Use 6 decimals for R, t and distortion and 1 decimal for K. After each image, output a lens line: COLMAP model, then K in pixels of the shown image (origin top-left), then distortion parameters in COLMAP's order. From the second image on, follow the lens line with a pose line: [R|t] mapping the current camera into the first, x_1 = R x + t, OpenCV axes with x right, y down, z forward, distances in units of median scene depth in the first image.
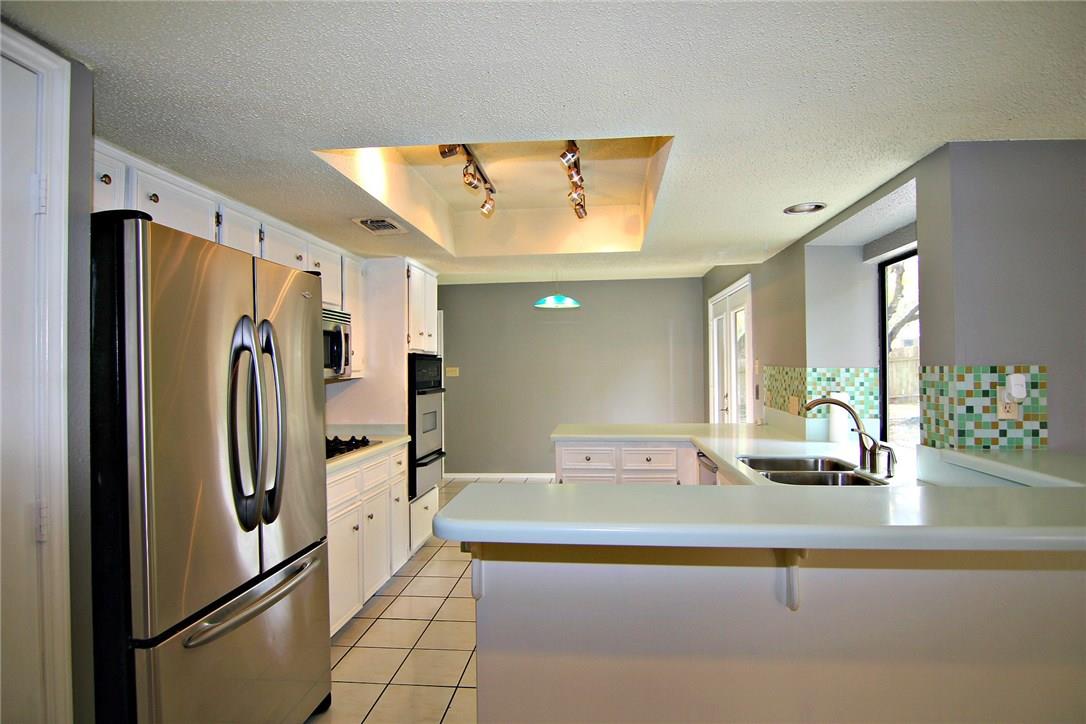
lens RADIAL K [[551.0, 0, 551.8], [0, 551.0, 363.5], [0, 0, 1]] dist [-0.012894, -0.001260]
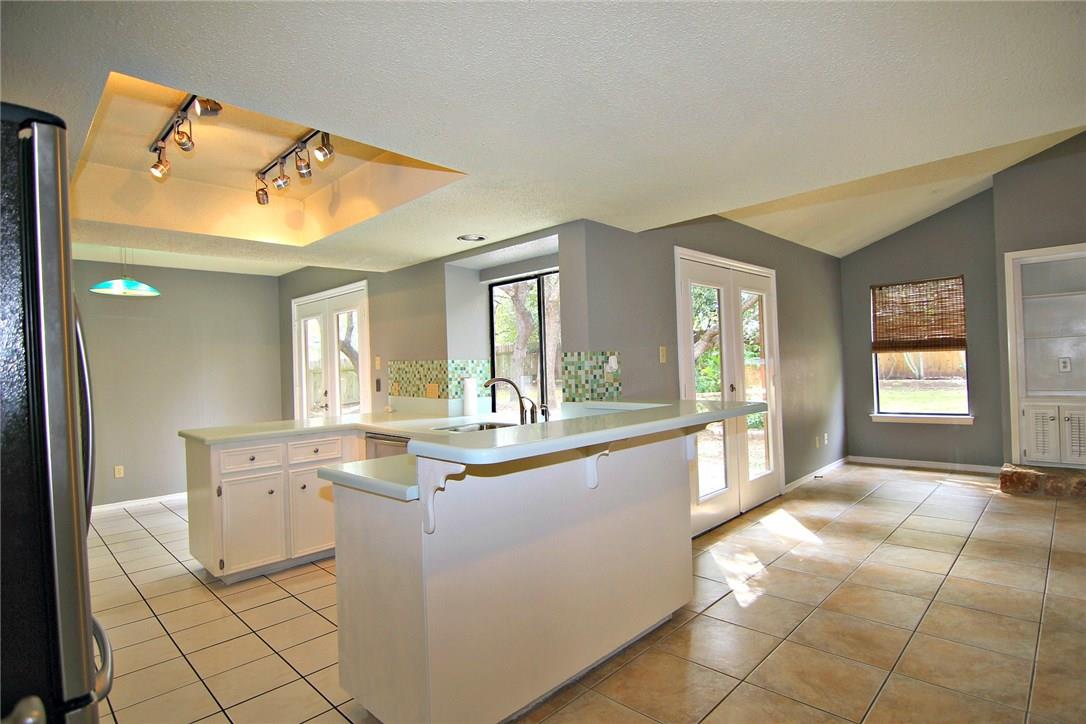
lens RADIAL K [[551.0, 0, 551.8], [0, 551.0, 363.5], [0, 0, 1]] dist [-0.012894, -0.001260]
pose [[0.626249, -0.006807, 0.779594, -0.612535], [0.019187, 0.999794, -0.006683, 0.047300], [-0.779387, 0.019143, 0.626250, 0.021285]]
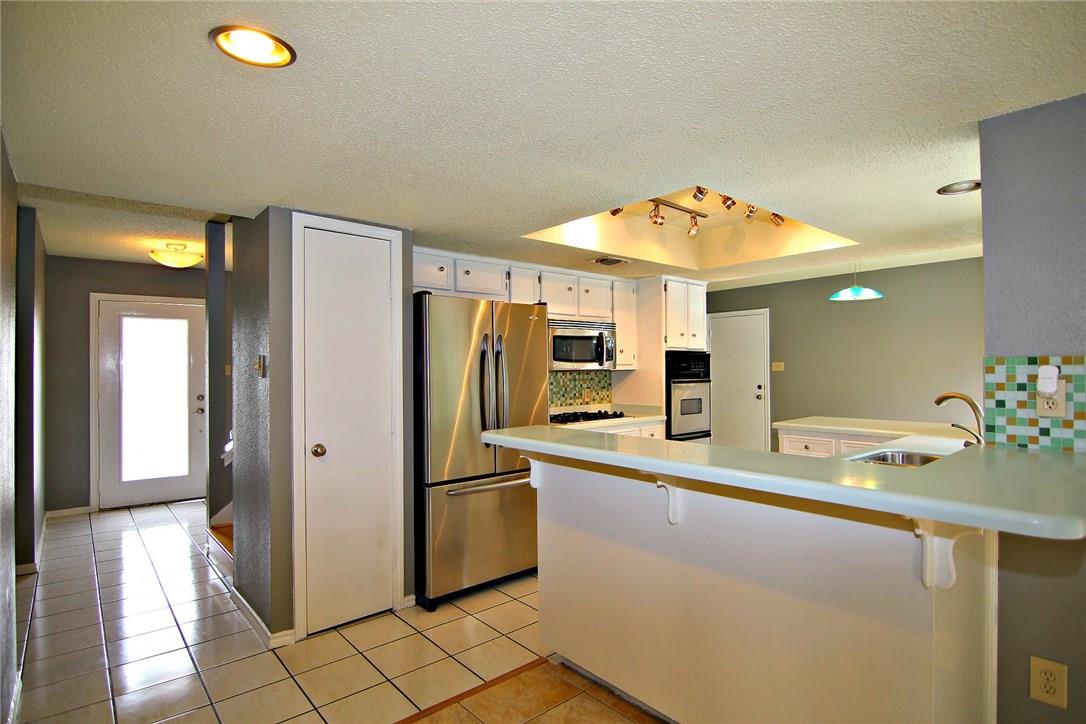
lens RADIAL K [[551.0, 0, 551.8], [0, 551.0, 363.5], [0, 0, 1]] dist [-0.012894, -0.001260]
pose [[0.724112, -0.001286, -0.689682, 0.783891], [0.006727, 0.999964, 0.005198, 0.005142], [0.689650, -0.008403, 0.724094, -0.184873]]
